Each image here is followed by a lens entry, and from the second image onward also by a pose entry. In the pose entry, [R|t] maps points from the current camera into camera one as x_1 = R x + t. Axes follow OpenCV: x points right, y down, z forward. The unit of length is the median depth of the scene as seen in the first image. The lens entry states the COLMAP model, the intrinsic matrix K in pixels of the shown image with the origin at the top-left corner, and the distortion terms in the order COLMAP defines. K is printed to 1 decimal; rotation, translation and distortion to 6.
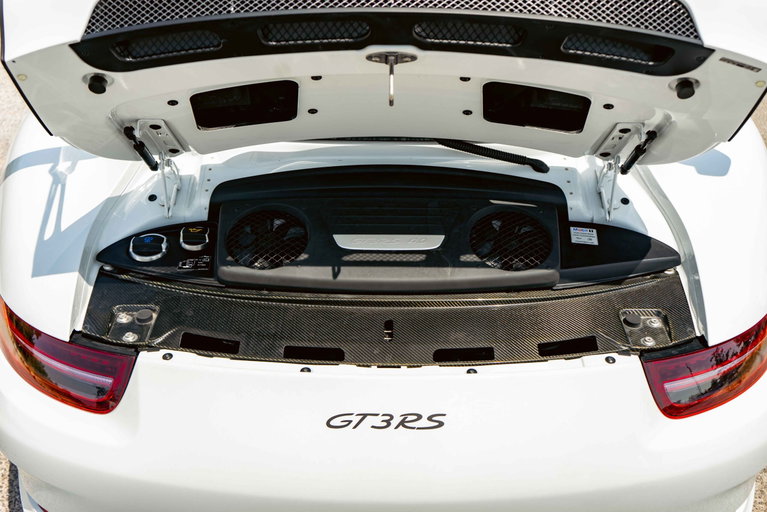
lens RADIAL K [[835.3, 0, 383.5], [0, 835.3, 256.0], [0, 0, 1]] dist [0.009238, 0.003369]
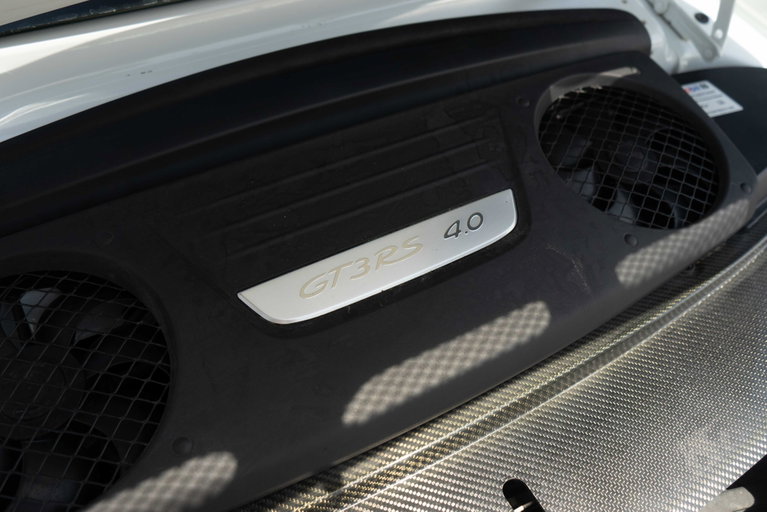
lens RADIAL K [[636.4, 0, 383.5], [0, 636.4, 256.0], [0, 0, 1]] dist [-0.002567, -0.000657]
pose [[0.865010, -0.351683, 0.357879, -0.098365], [0.278999, 0.929948, 0.239492, -0.086109], [-0.417034, -0.107315, 0.902533, 0.777930]]
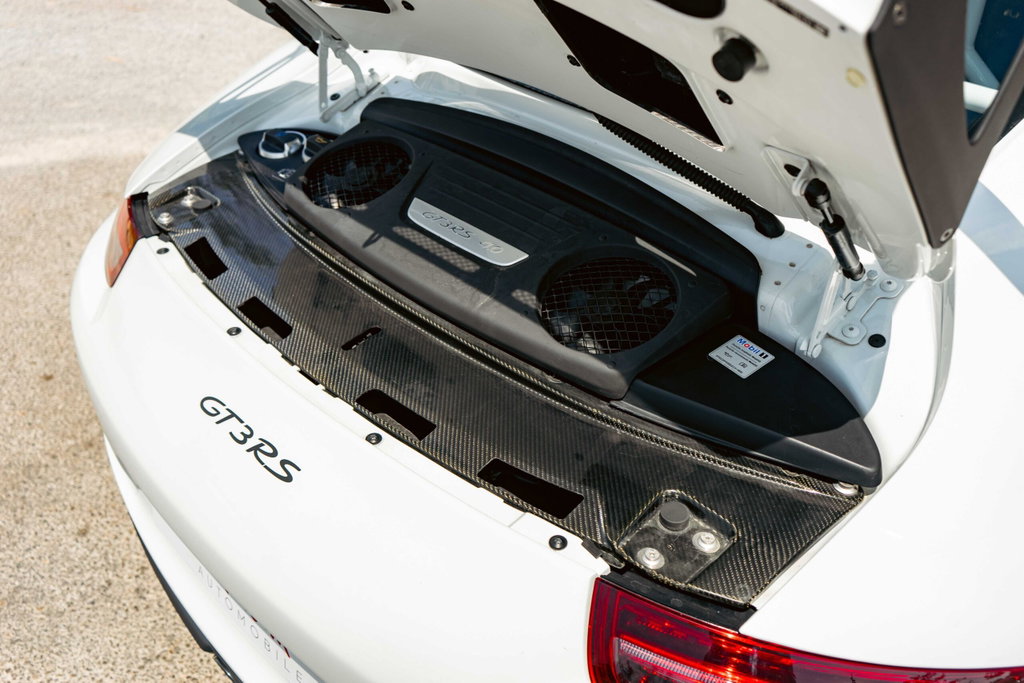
lens RADIAL K [[942.8, 0, 512.0], [0, 942.8, 341.5], [0, 0, 1]] dist [0.002692, -0.004214]
pose [[0.707129, 0.410605, -0.575650, 0.517583], [-0.394854, 0.904661, 0.160245, -0.077119], [0.586566, 0.113984, 0.801841, 0.440649]]
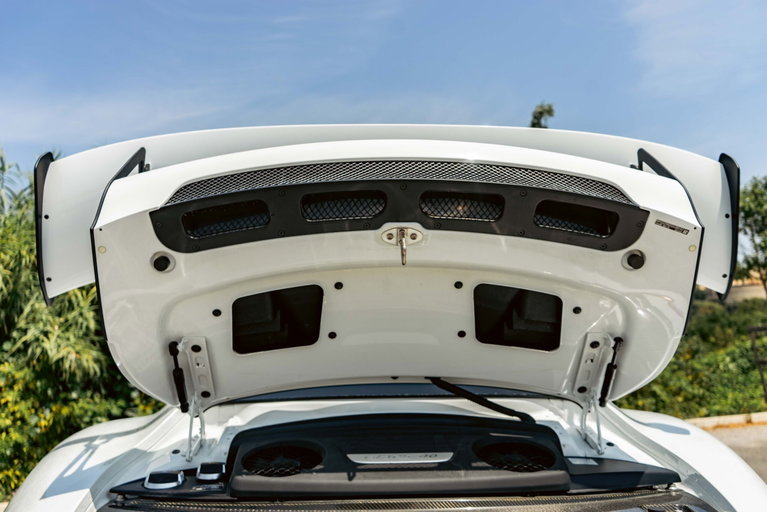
lens RADIAL K [[613.6, 0, 383.5], [0, 613.6, 256.0], [0, 0, 1]] dist [-0.009295, -0.000425]
pose [[0.998955, -0.009130, 0.044774, -0.048408], [0.038156, 0.705809, -0.707374, 0.354032], [-0.025143, 0.708343, 0.705420, 0.290722]]
